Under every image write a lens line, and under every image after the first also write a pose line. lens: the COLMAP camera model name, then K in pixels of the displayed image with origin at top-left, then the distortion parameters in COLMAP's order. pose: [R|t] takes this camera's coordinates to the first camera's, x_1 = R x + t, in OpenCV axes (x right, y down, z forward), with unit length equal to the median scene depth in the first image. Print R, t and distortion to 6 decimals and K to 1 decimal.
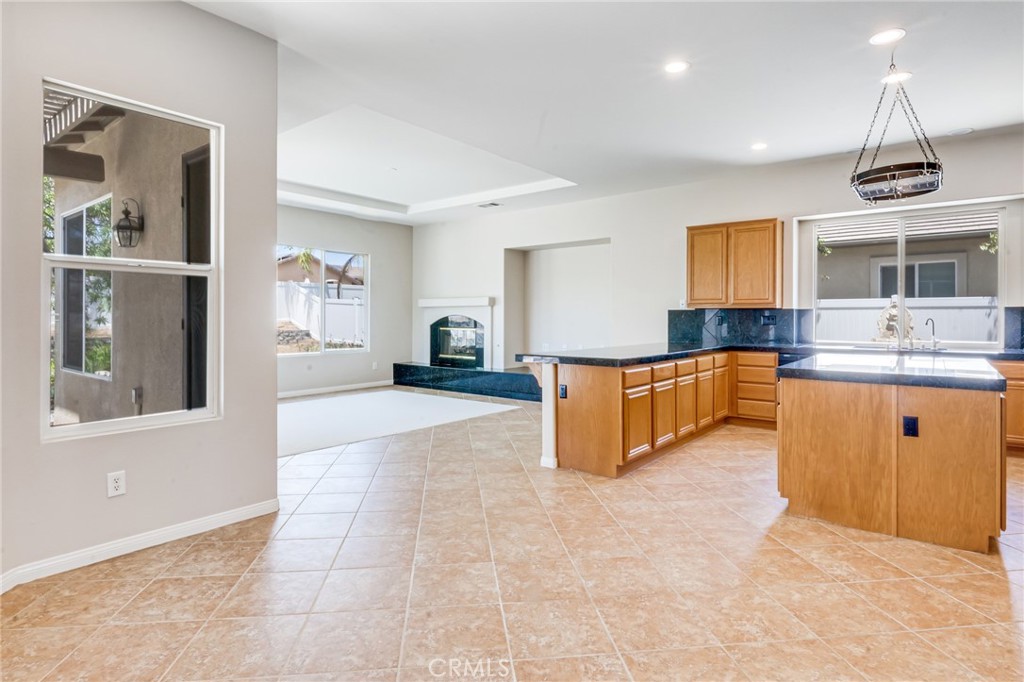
lens RADIAL K [[545.6, 0, 517.5], [0, 545.6, 318.4], [0, 0, 1]] dist [-0.003113, -0.001202]
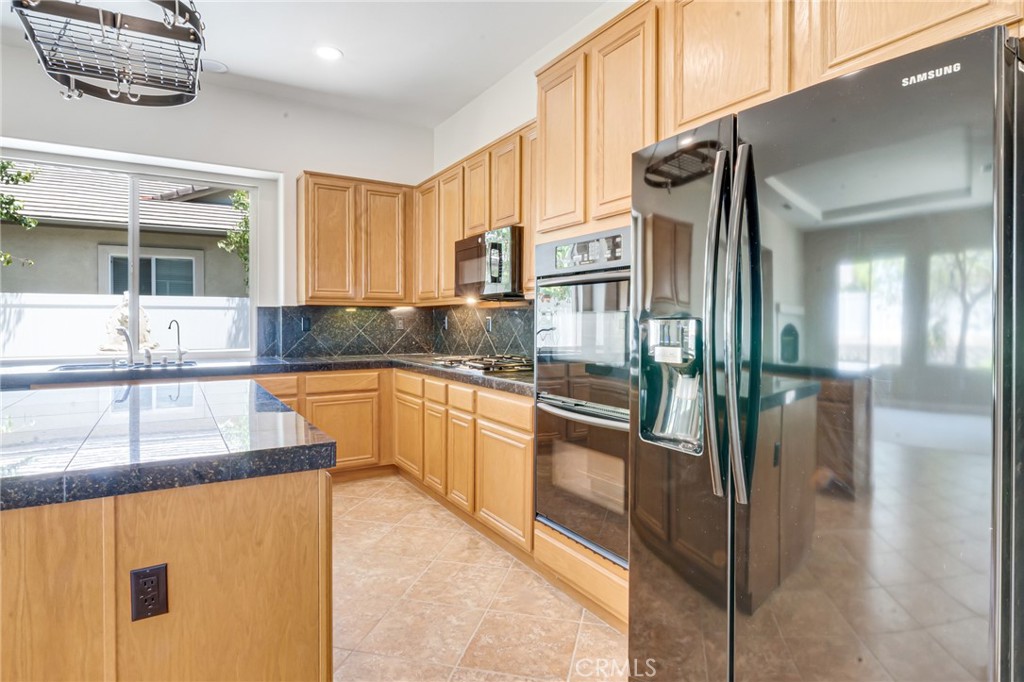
lens RADIAL K [[554.1, 0, 513.8], [0, 554.1, 326.9], [0, 0, 1]] dist [-0.003401, -0.000337]
pose [[0.351476, -0.009273, 0.936151, 0.257292], [-0.001606, 0.999943, 0.010508, 0.000655], [-0.936196, -0.005197, 0.351441, 0.357856]]
